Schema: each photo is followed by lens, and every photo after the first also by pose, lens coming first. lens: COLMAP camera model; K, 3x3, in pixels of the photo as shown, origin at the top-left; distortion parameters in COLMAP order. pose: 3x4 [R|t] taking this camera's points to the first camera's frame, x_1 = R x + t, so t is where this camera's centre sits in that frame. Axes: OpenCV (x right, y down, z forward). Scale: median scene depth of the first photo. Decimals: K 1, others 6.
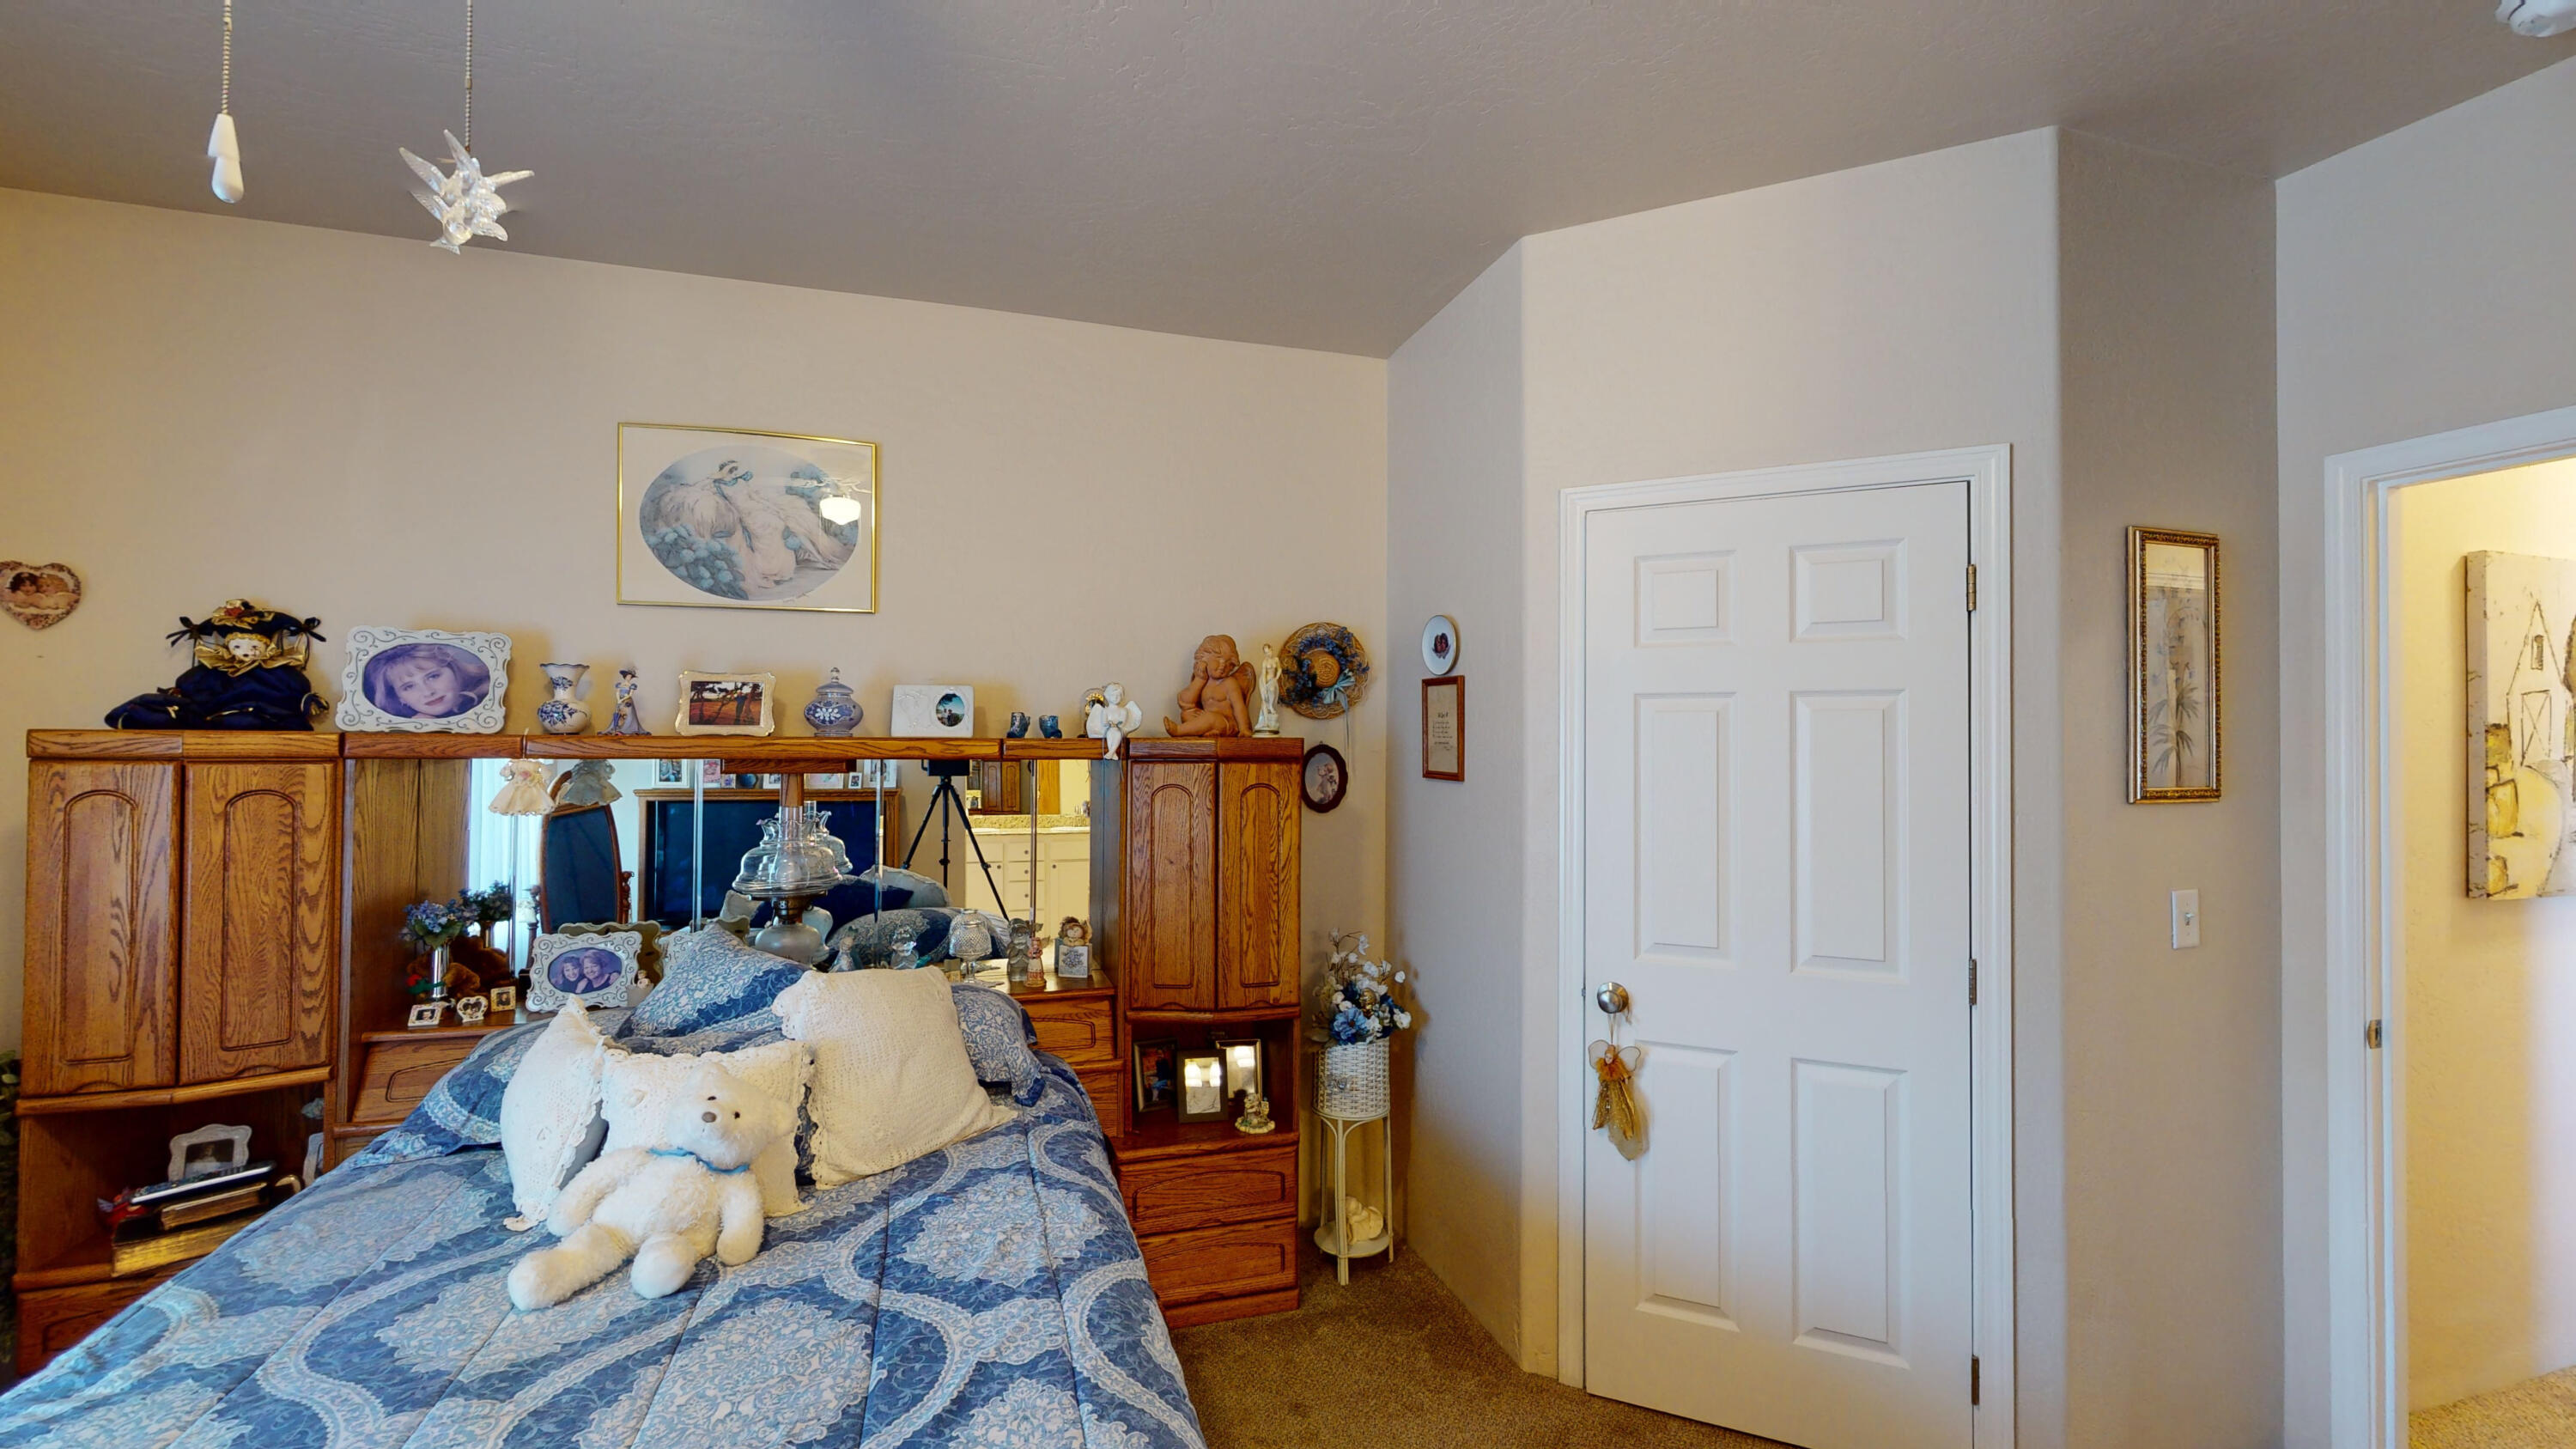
lens RADIAL K [[1070.3, 0, 1288.4], [0, 1070.3, 731.0], [0, 0, 1]] dist [0.000247, -0.000222]
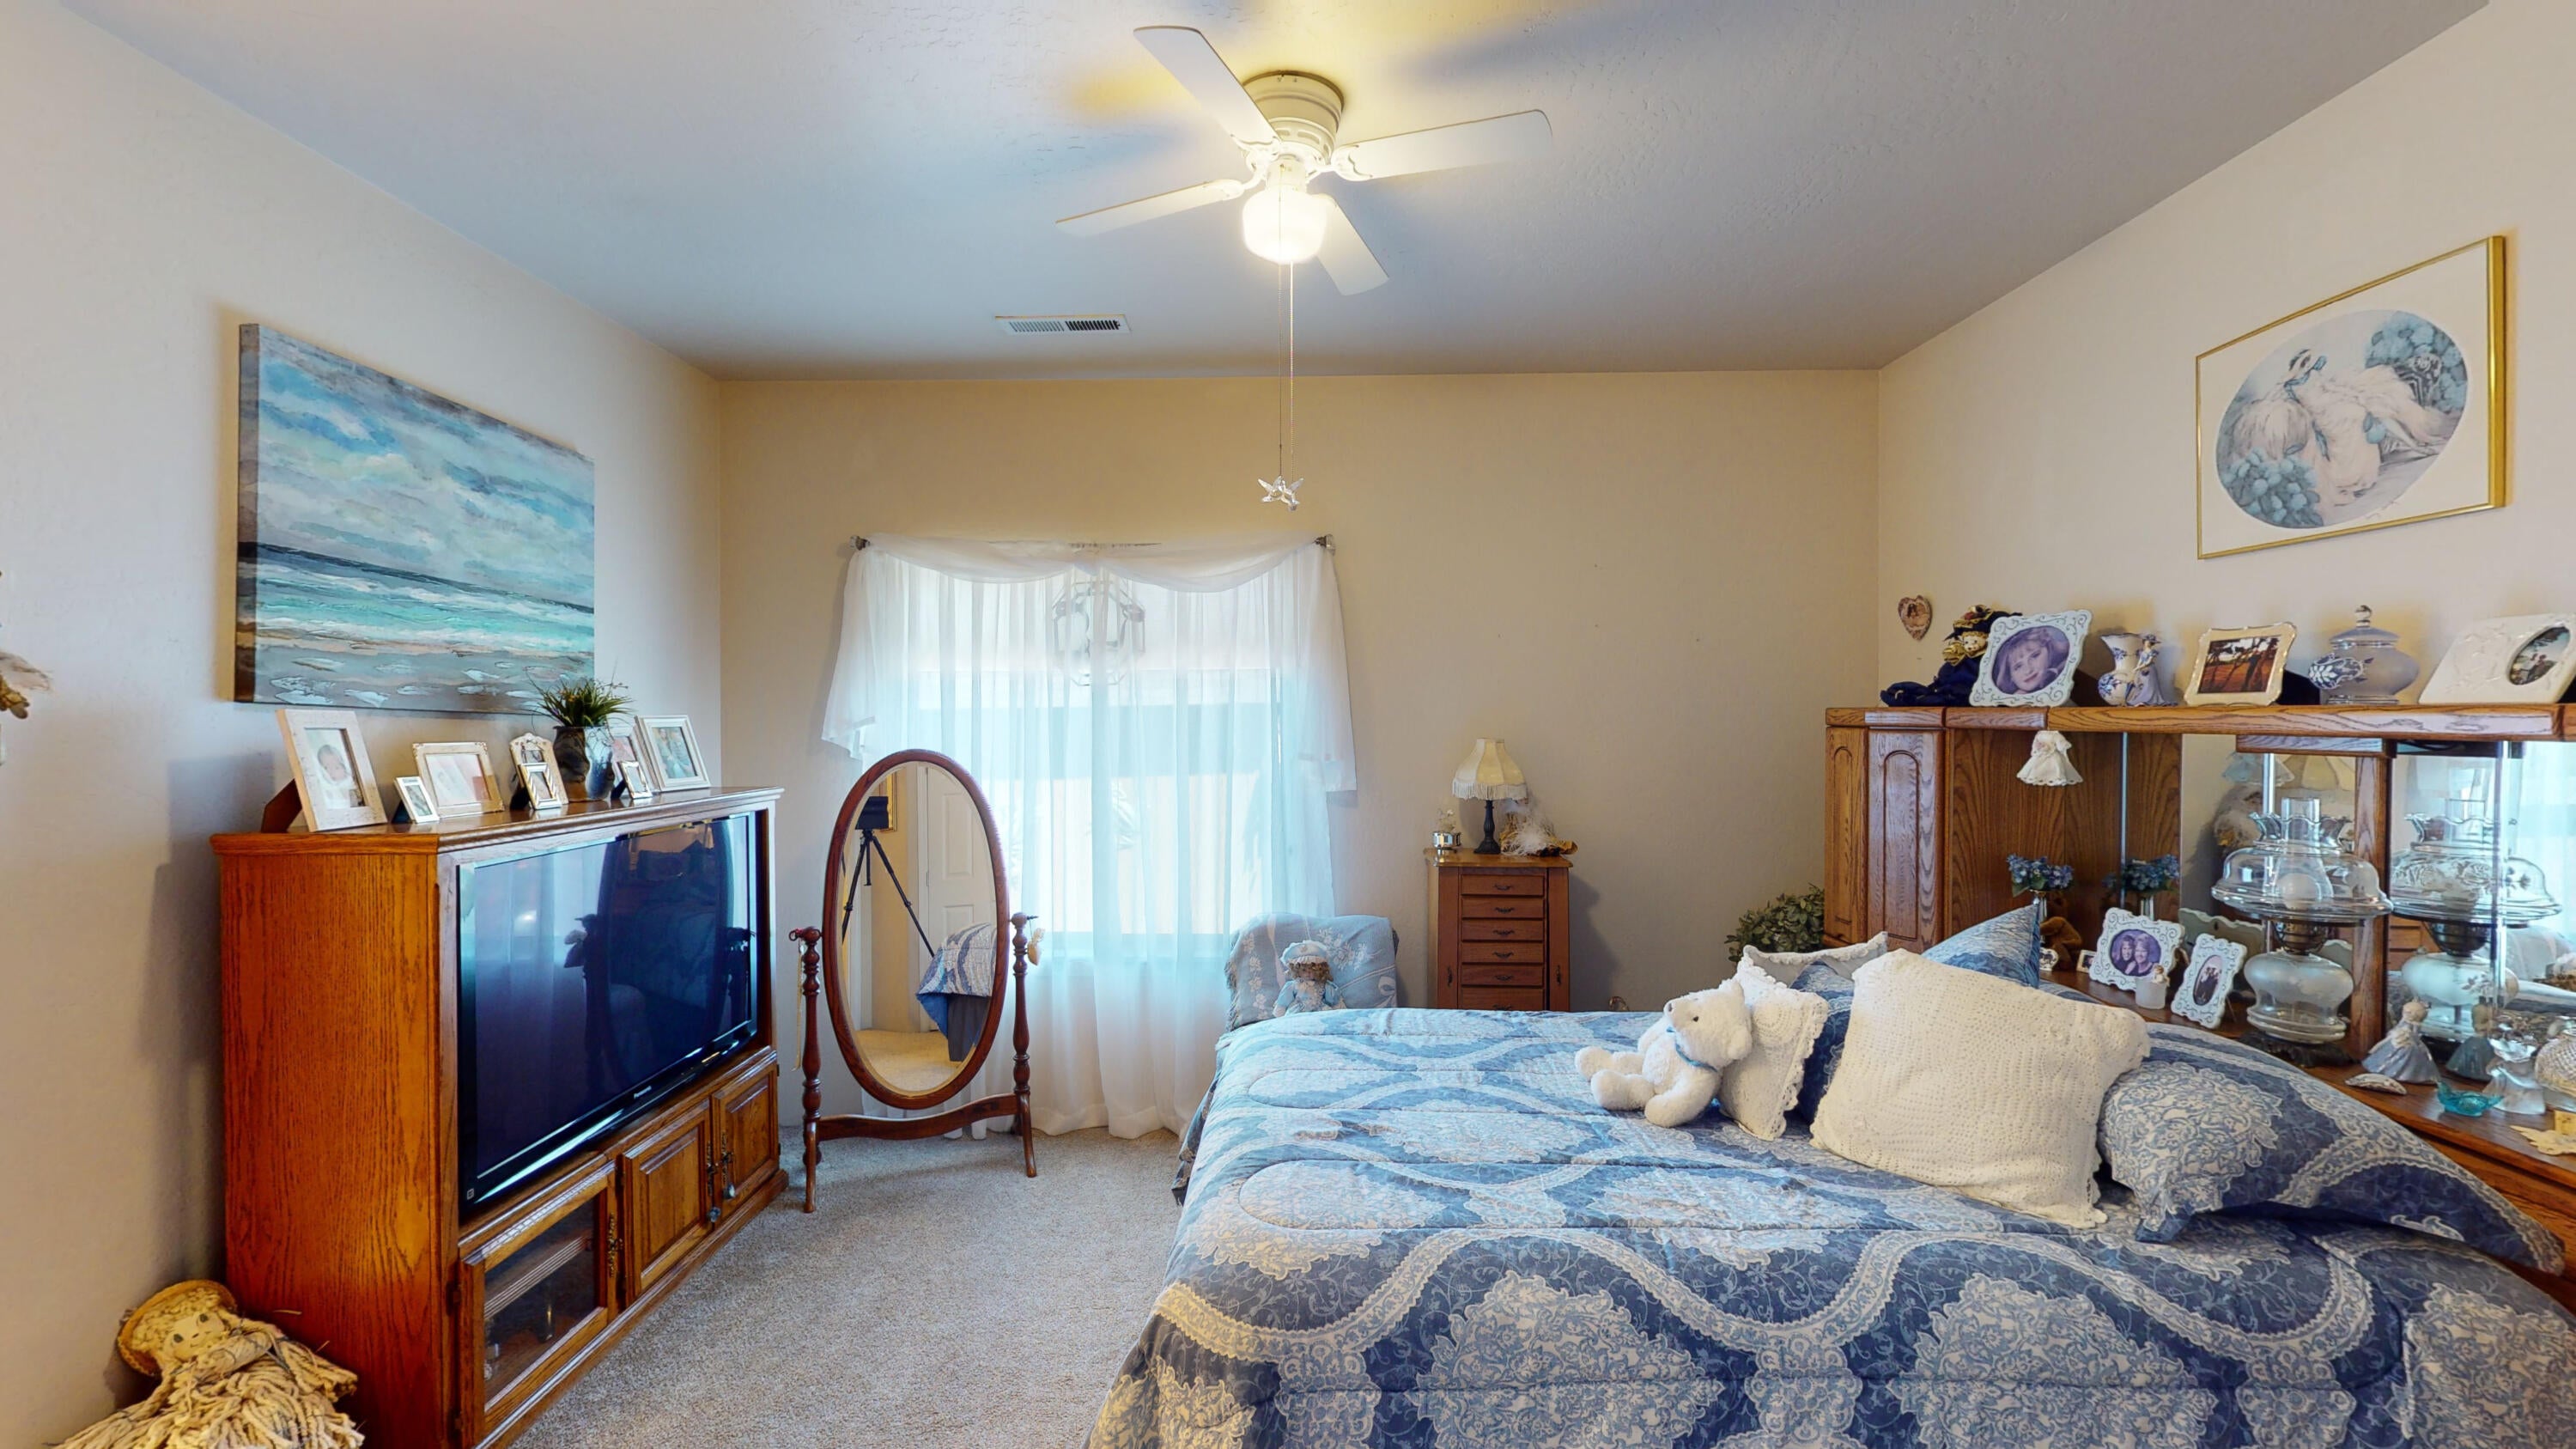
lens RADIAL K [[1070.3, 0, 1288.4], [0, 1070.3, 731.0], [0, 0, 1]] dist [0.000247, -0.000222]
pose [[-0.320646, 0.009515, -0.947151, 0.488967], [0.011540, 0.999915, 0.006138, 0.010844], [0.947129, -0.008962, -0.320729, 0.591399]]
